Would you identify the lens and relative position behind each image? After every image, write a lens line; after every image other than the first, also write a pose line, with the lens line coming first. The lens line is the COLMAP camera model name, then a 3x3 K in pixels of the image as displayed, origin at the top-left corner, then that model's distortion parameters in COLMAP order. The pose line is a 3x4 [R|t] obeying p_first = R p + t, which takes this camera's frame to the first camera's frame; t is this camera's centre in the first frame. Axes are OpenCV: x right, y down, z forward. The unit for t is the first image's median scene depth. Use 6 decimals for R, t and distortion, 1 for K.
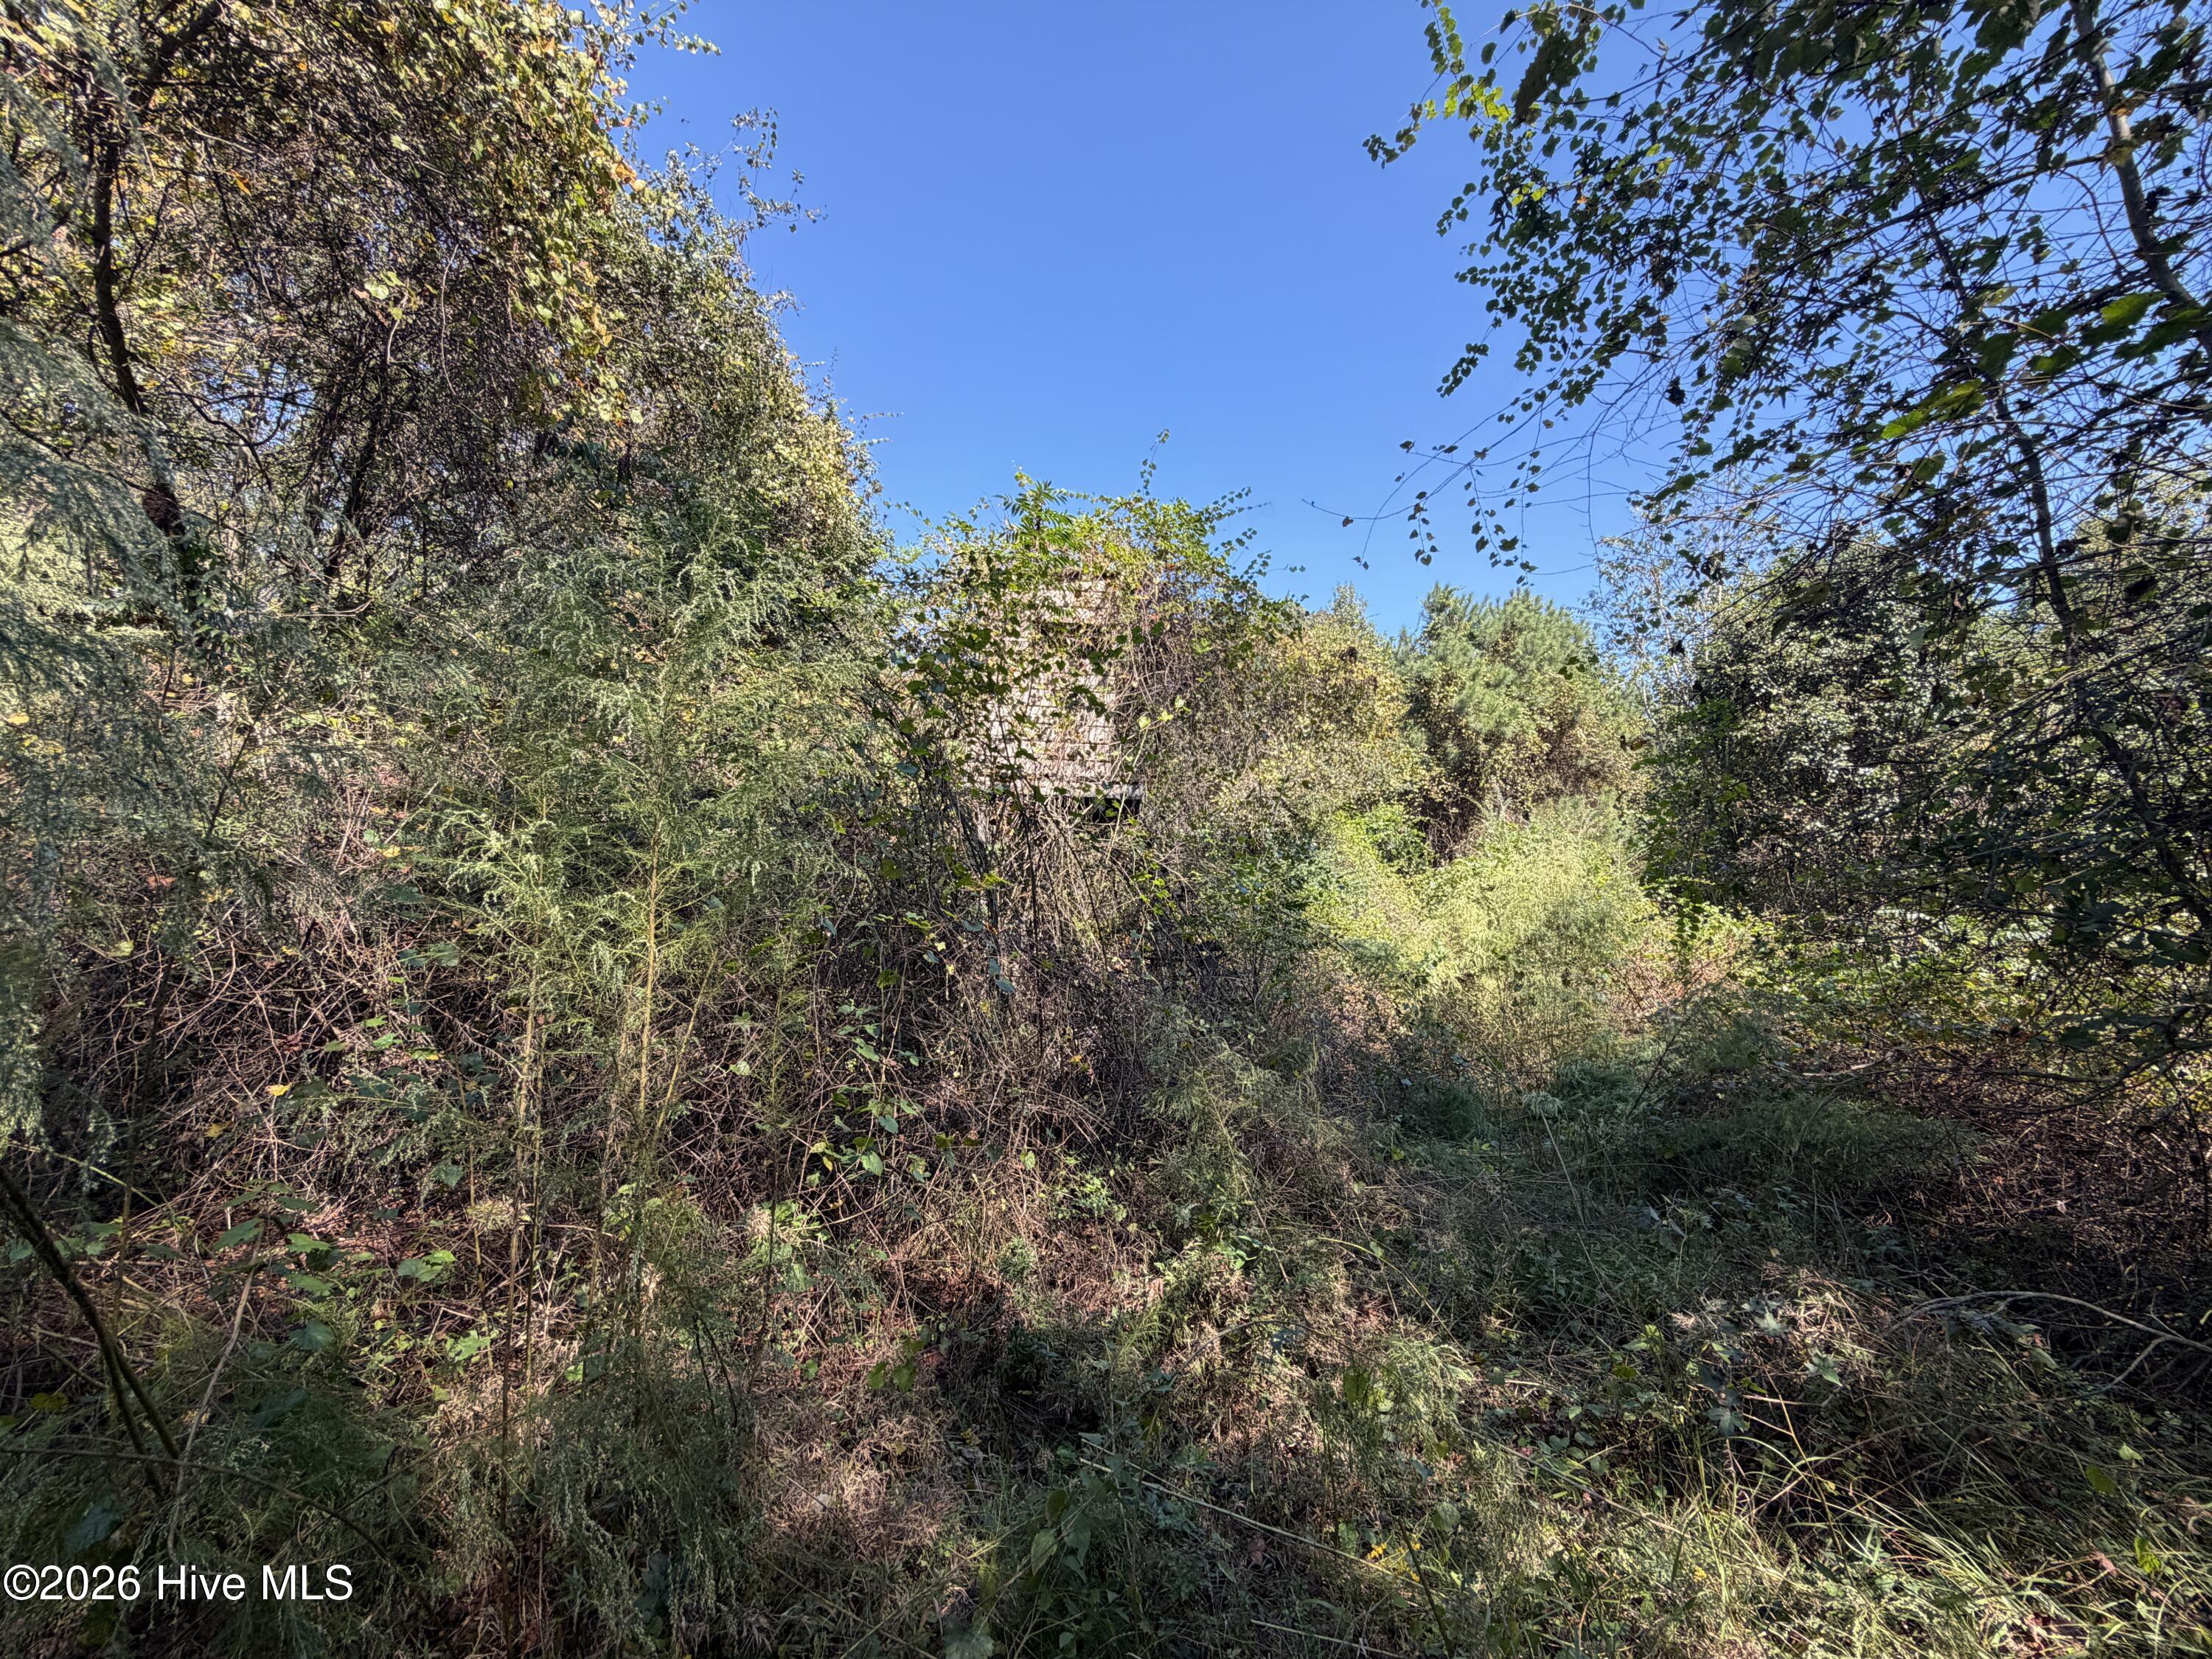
lens RADIAL K [[877.0, 0, 1106.0], [0, 877.0, 829.5], [0, 0, 1]] dist [0.007629, 0.000346]
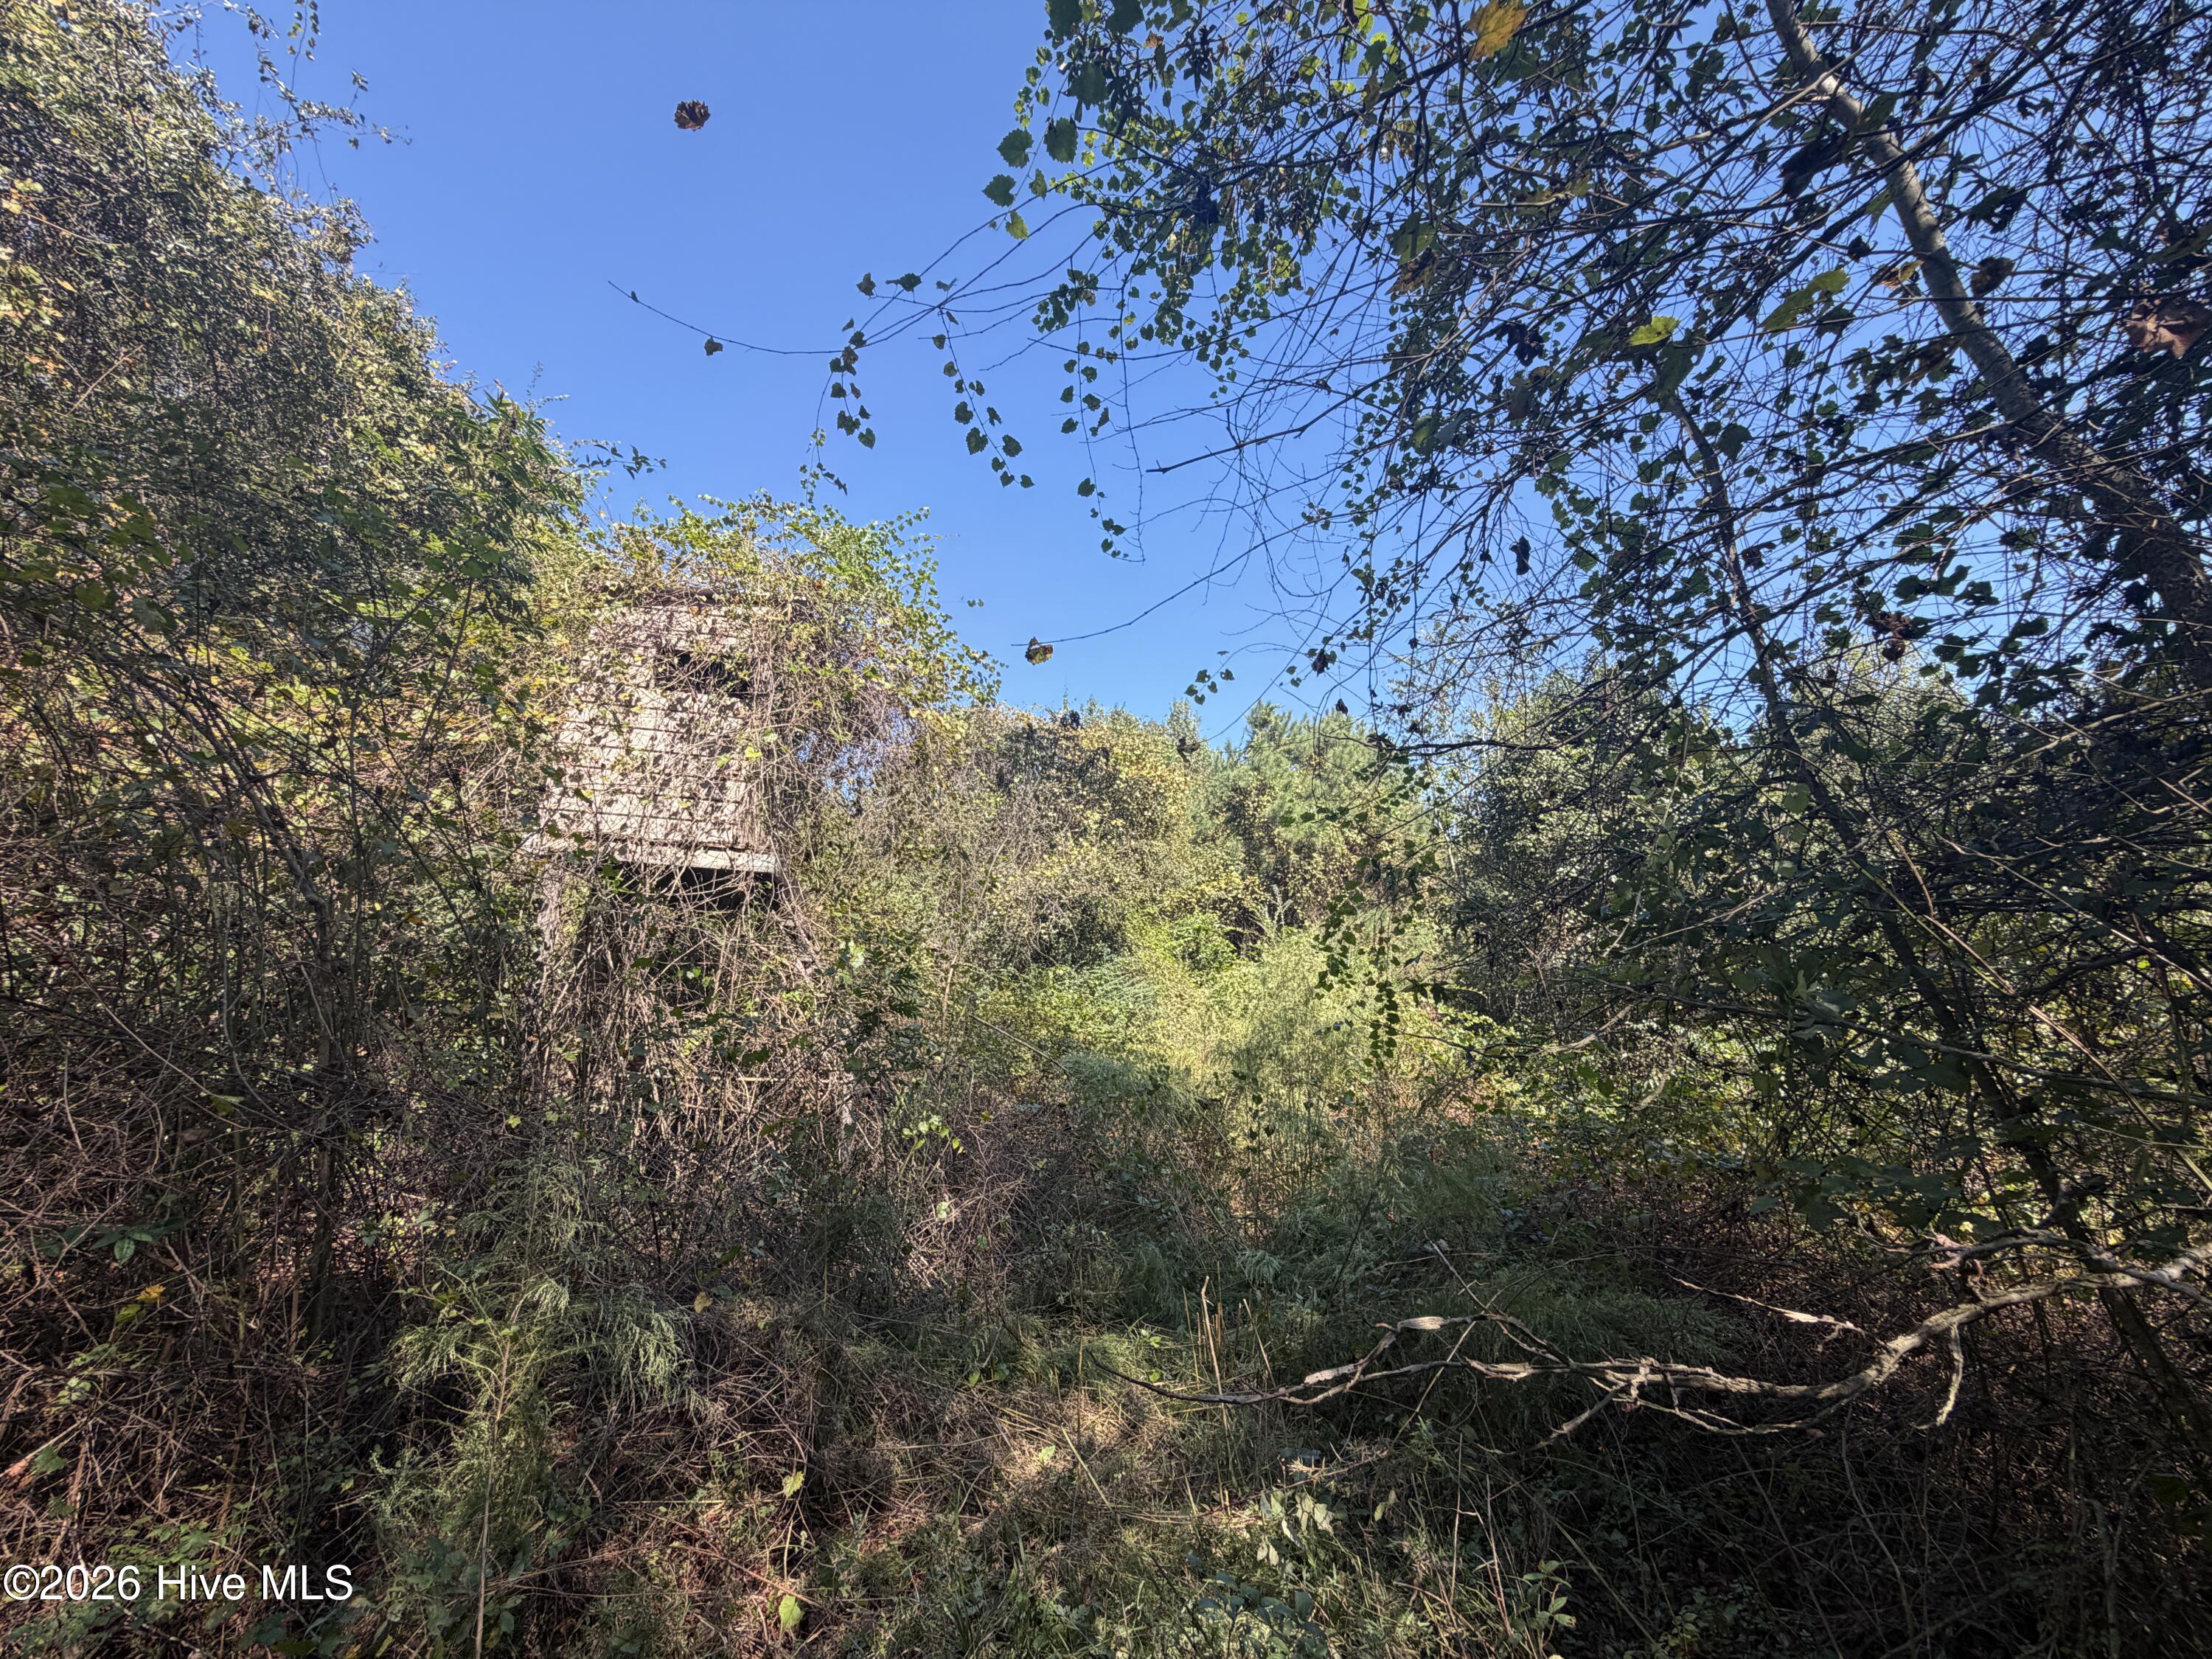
lens RADIAL K [[886.0, 0, 1098.2], [0, 886.0, 818.2], [0, 0, 1]] dist [-0.000416, 0.000298]
pose [[0.987238, 0.041991, 0.153618, 0.078292], [-0.020696, 0.990260, -0.137681, 0.007677], [-0.157904, 0.132745, 0.978491, 0.069282]]
